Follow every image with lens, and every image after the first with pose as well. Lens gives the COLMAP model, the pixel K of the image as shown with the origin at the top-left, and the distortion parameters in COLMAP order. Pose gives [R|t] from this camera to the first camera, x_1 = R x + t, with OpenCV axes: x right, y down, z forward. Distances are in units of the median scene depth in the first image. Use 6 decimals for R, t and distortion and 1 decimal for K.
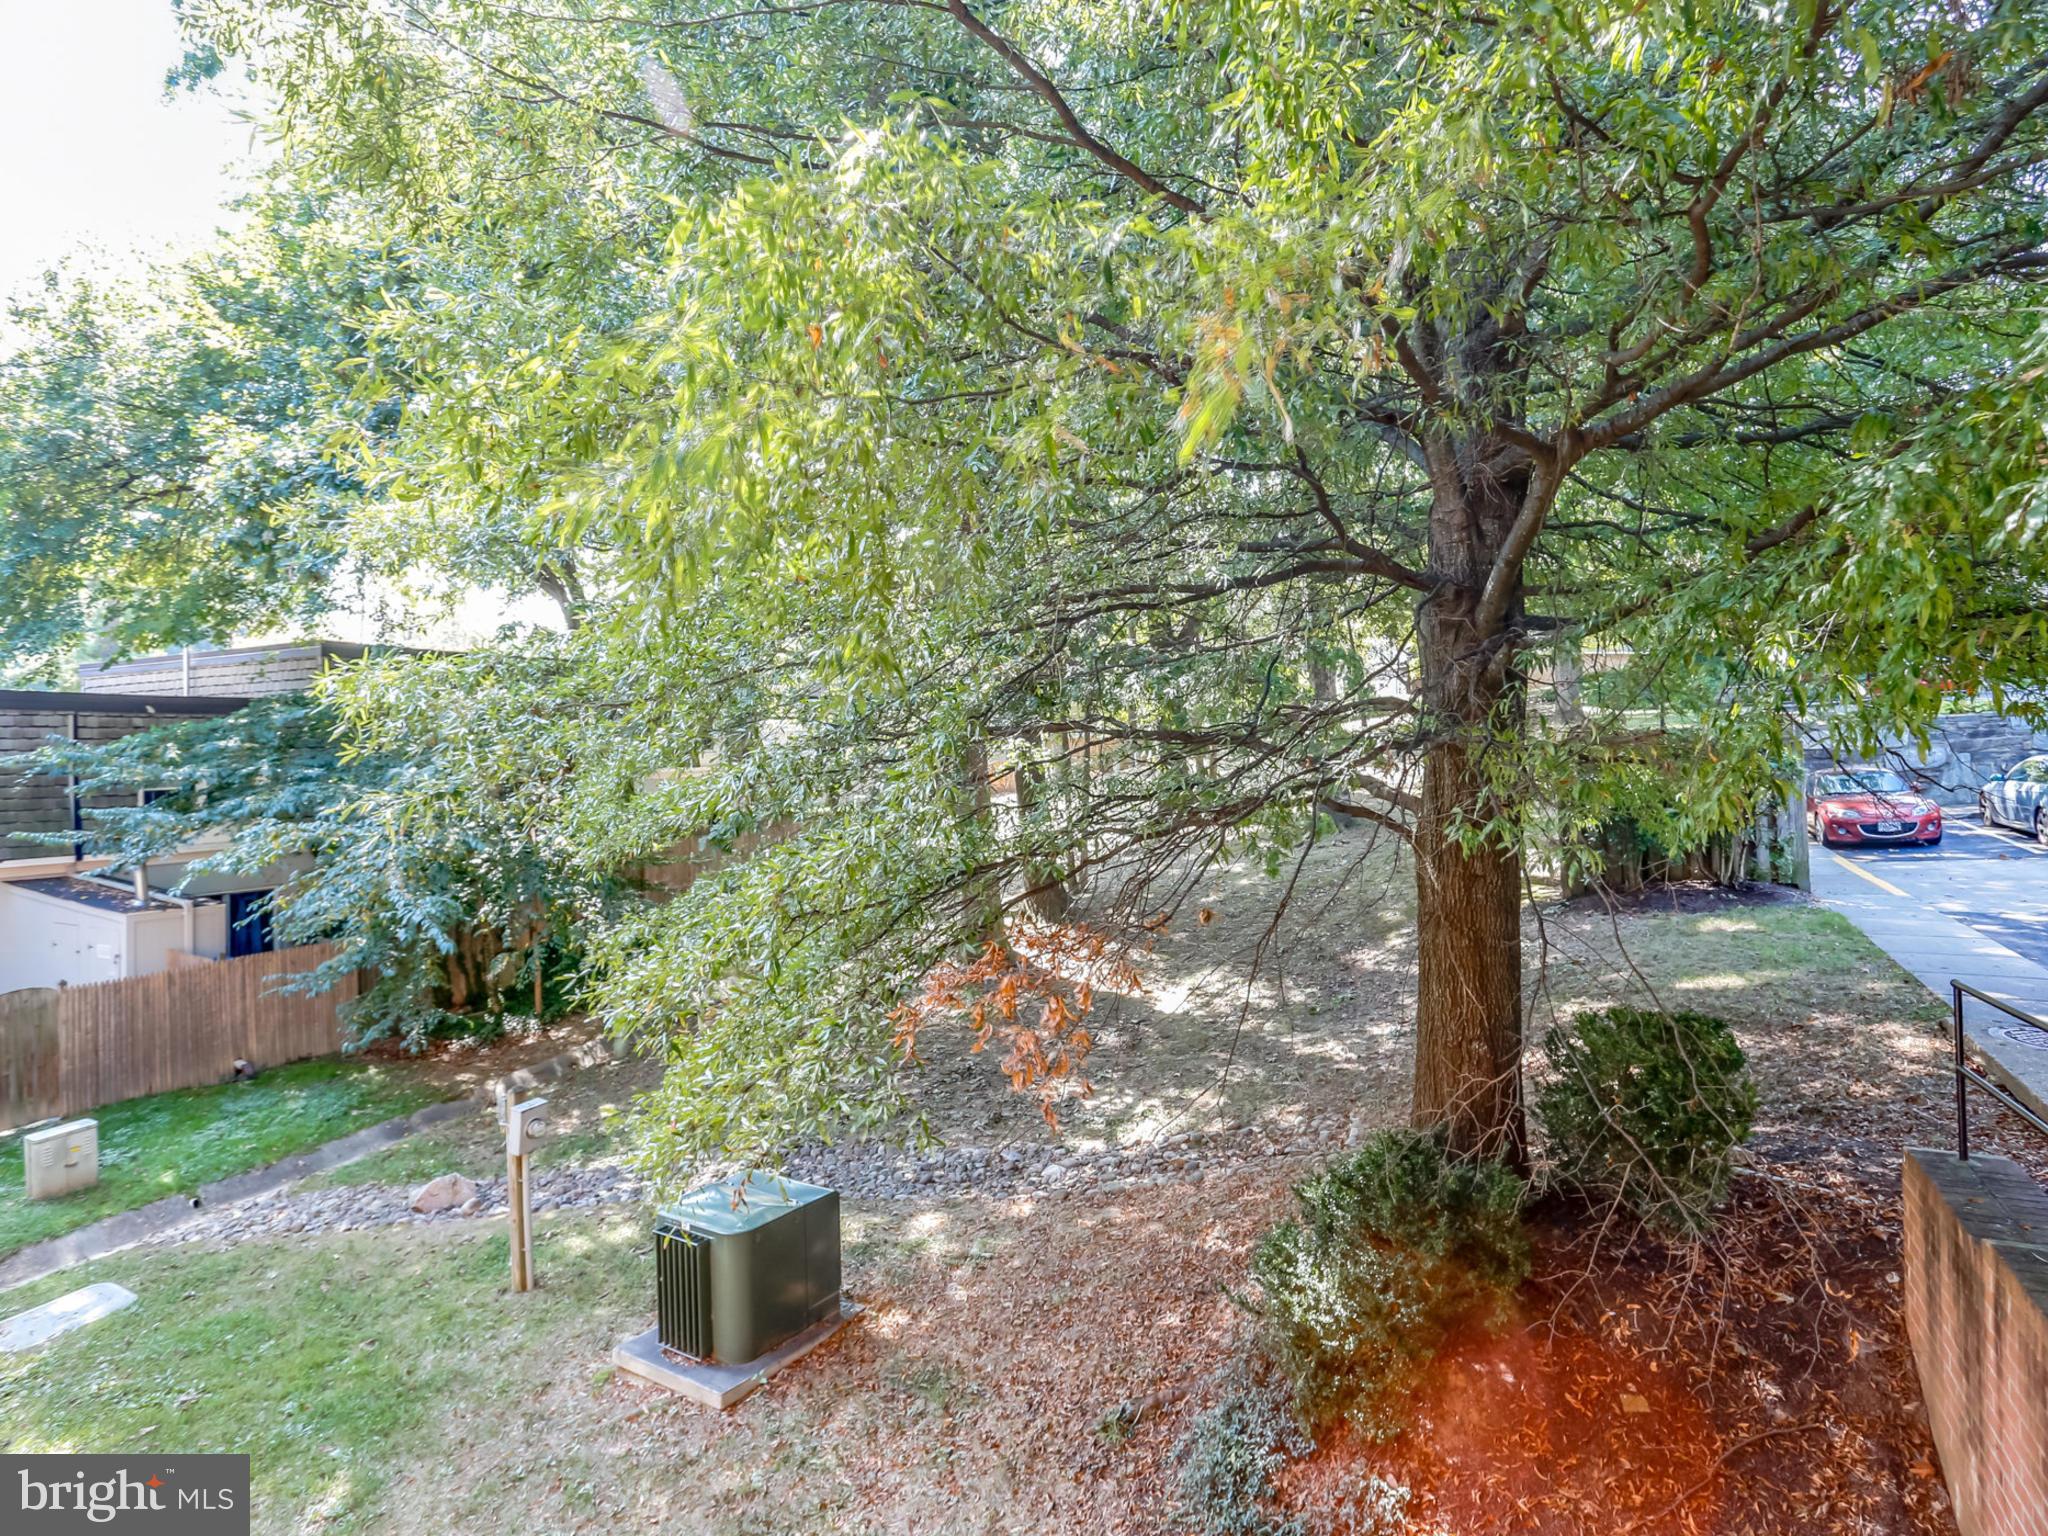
lens RADIAL K [[1129.8, 0, 1032.7], [0, 1129.8, 738.3], [0, 0, 1]] dist [-0.064297, 0.023536]
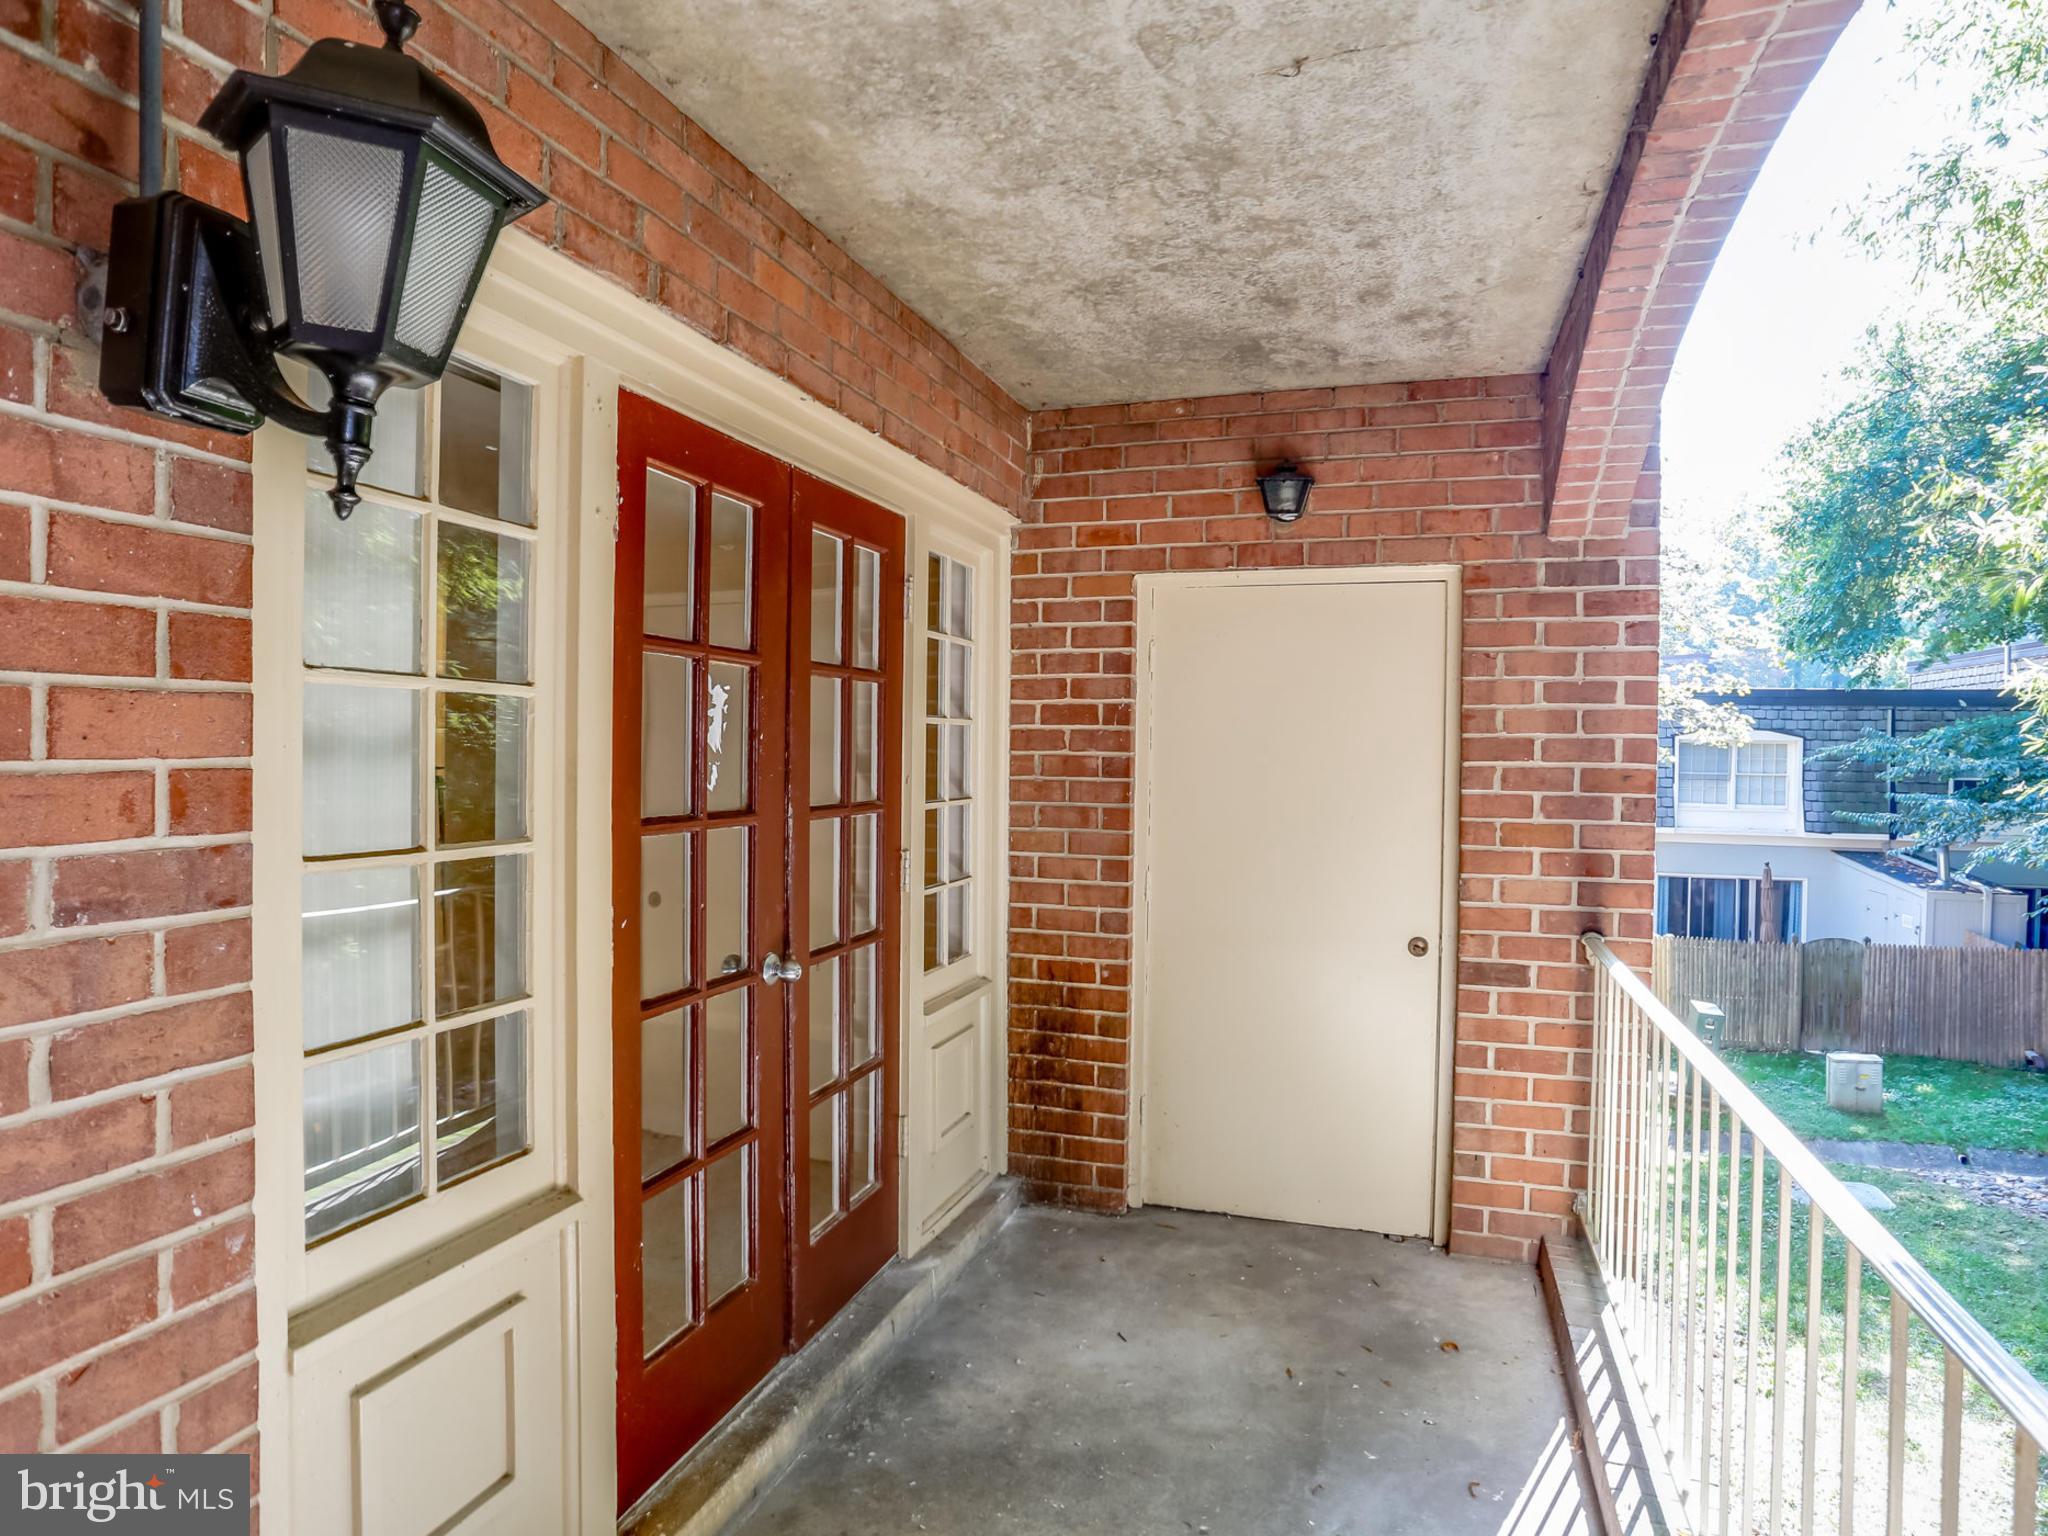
lens RADIAL K [[1154.5, 0, 1022.9], [0, 1154.5, 762.0], [0, 0, 1]] dist [-0.088281, 0.039515]
pose [[0.158091, 0.028510, -0.987013, 0.130438], [-0.001065, 0.999587, 0.028703, -0.000308], [0.987424, -0.003486, 0.158056, -0.082323]]
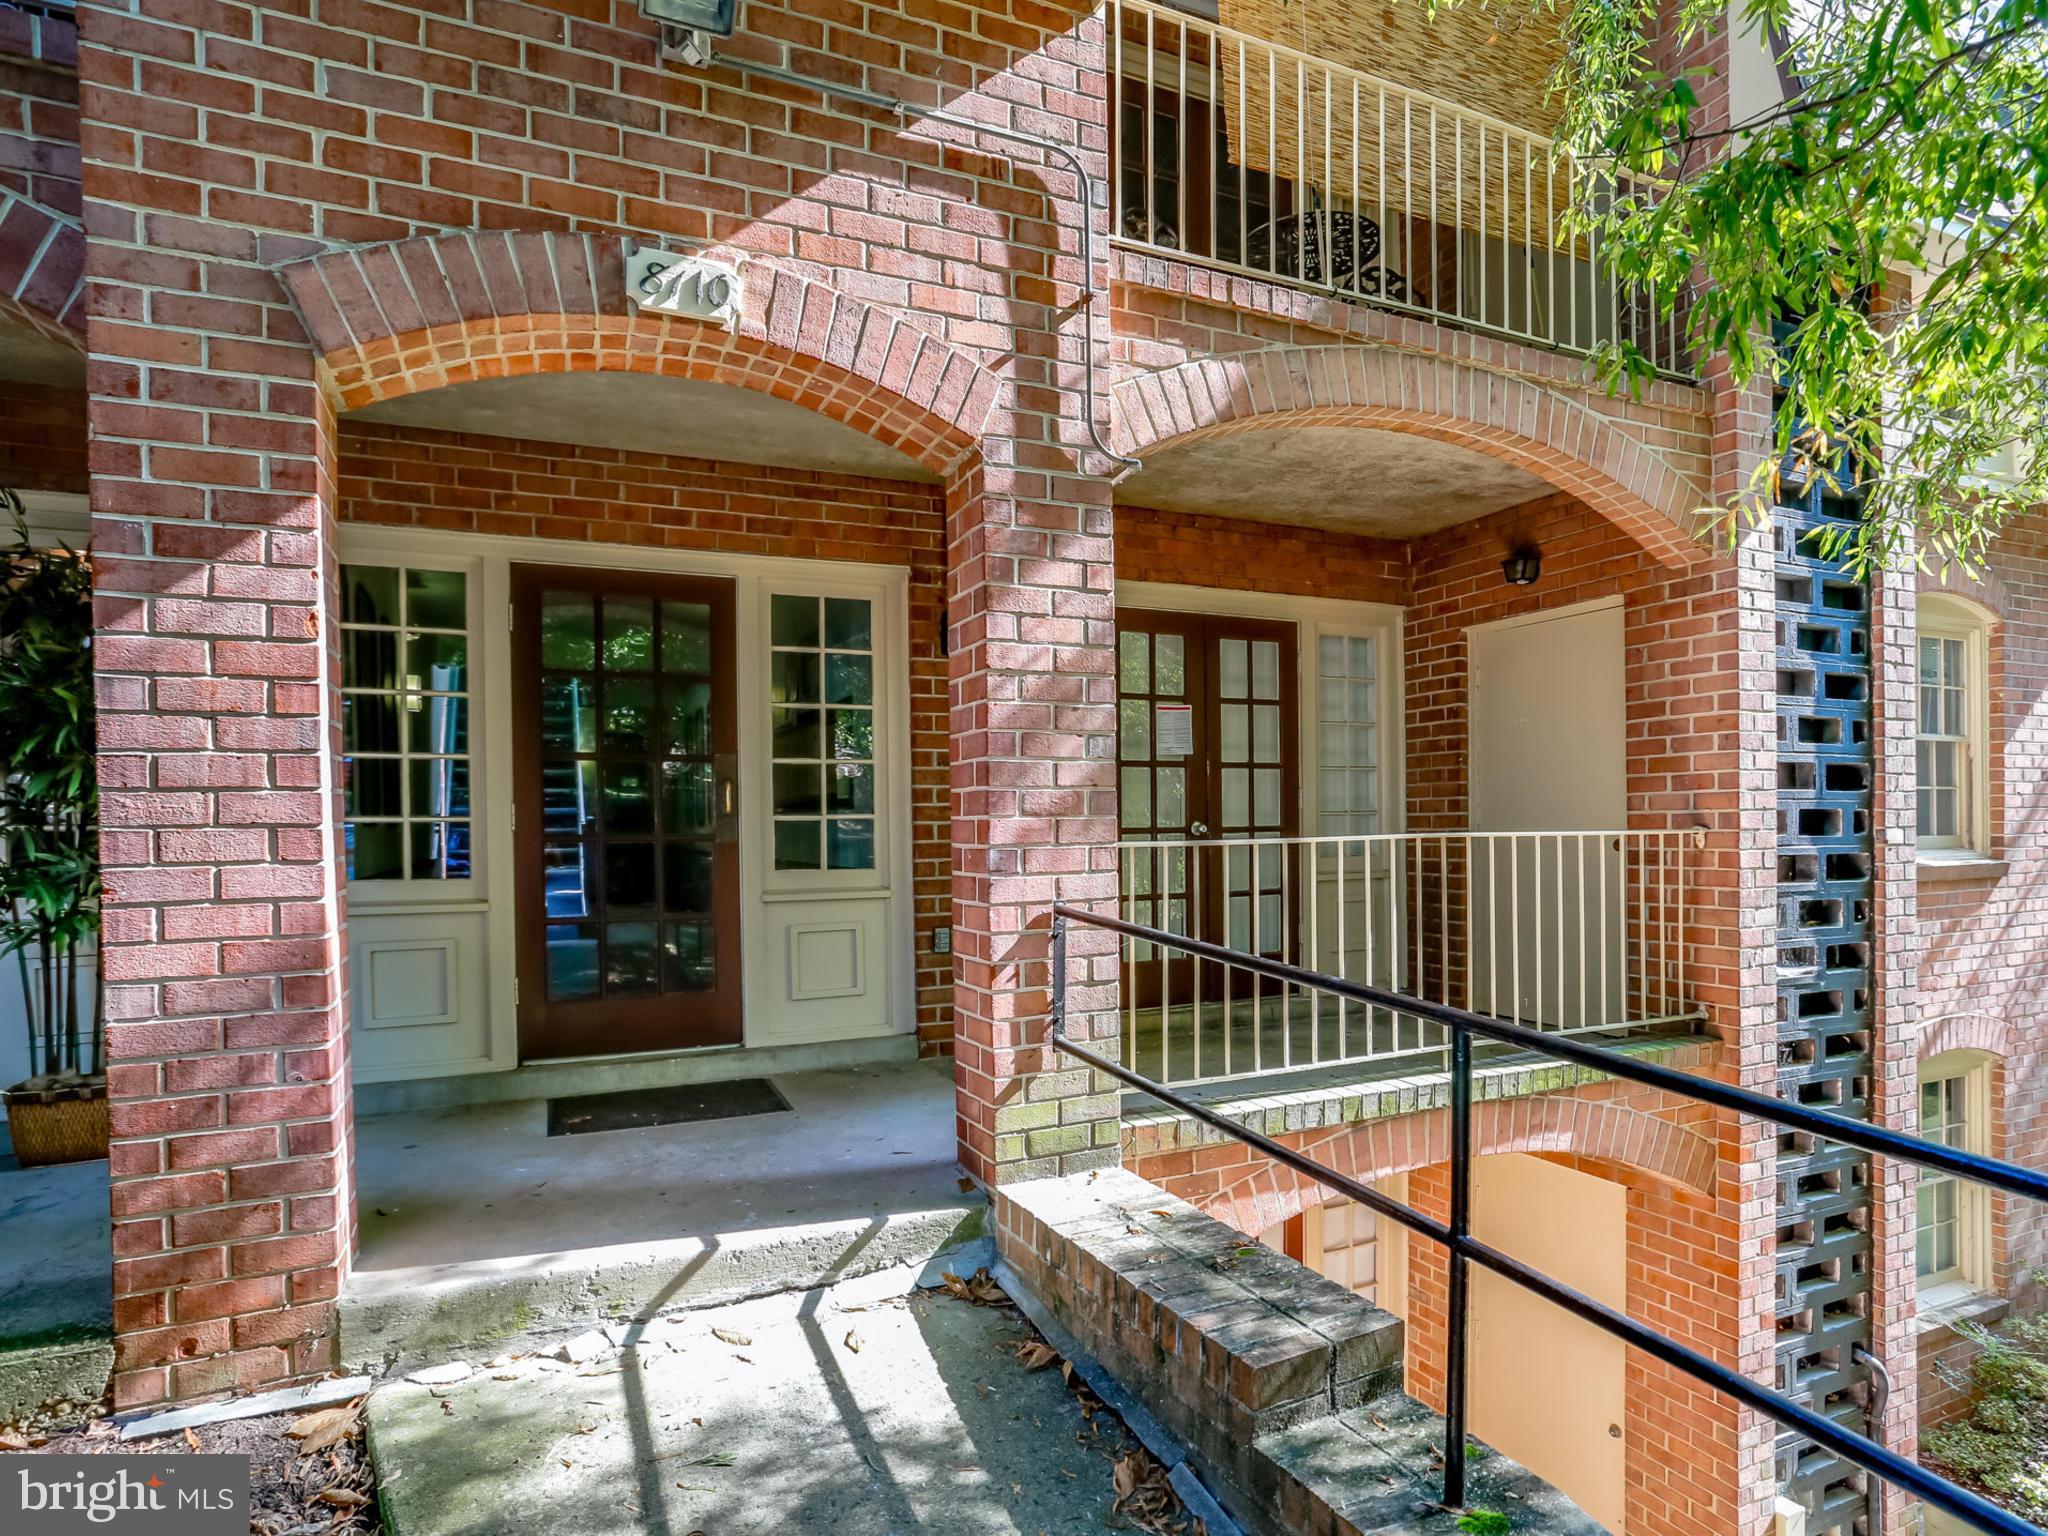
lens RADIAL K [[1147.5, 0, 1030.6], [0, 1147.5, 838.0], [0, 0, 1]] dist [-0.001479, -0.000168]
pose [[-0.620835, 0.035074, -0.783156, 0.342717], [0.036601, 0.999206, 0.015736, 0.034790], [0.783086, -0.018895, -0.621626, 0.147721]]
